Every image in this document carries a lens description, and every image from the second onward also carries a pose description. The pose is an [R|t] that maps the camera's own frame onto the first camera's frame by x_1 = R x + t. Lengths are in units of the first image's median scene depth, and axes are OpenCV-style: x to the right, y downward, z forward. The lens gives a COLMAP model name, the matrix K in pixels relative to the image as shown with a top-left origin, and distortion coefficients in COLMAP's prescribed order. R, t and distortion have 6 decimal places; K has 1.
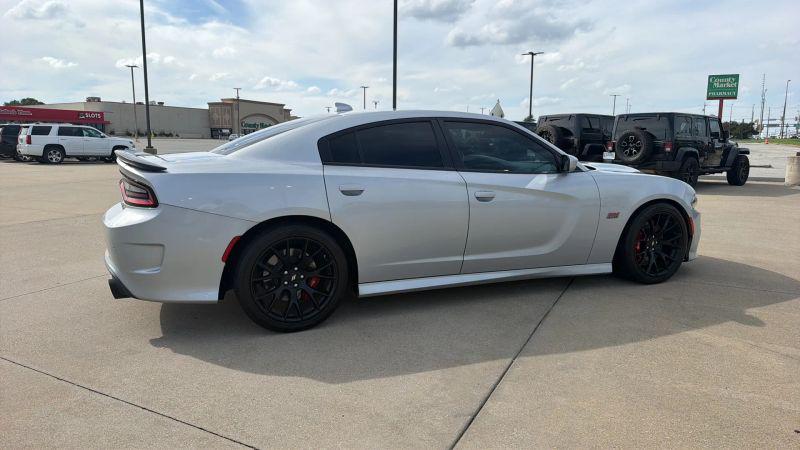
lens RADIAL K [[537.3, 0, 395.3], [0, 537.3, 226.5], [0, 0, 1]] dist [0.054850, -0.070456]
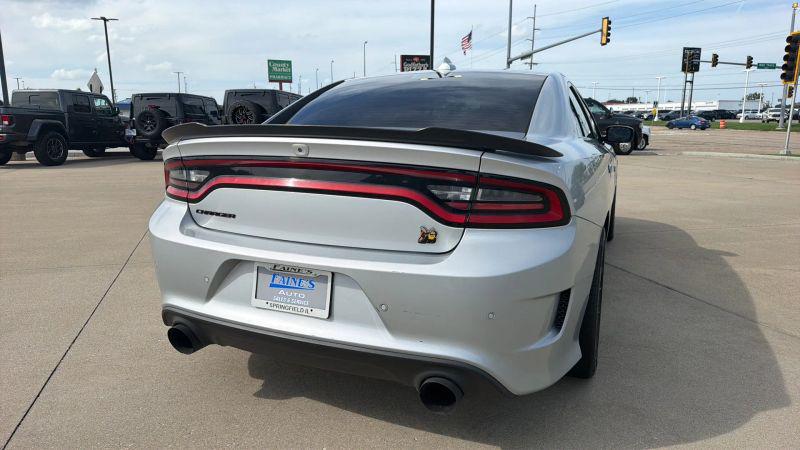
lens RADIAL K [[537.3, 0, 388.7], [0, 537.3, 230.0], [0, 0, 1]] dist [0.054850, -0.070456]
pose [[0.719998, -0.138759, 0.679963, -0.764293], [0.107922, 0.990274, 0.087808, -0.078425], [-0.685533, 0.010162, 0.727970, 0.575442]]
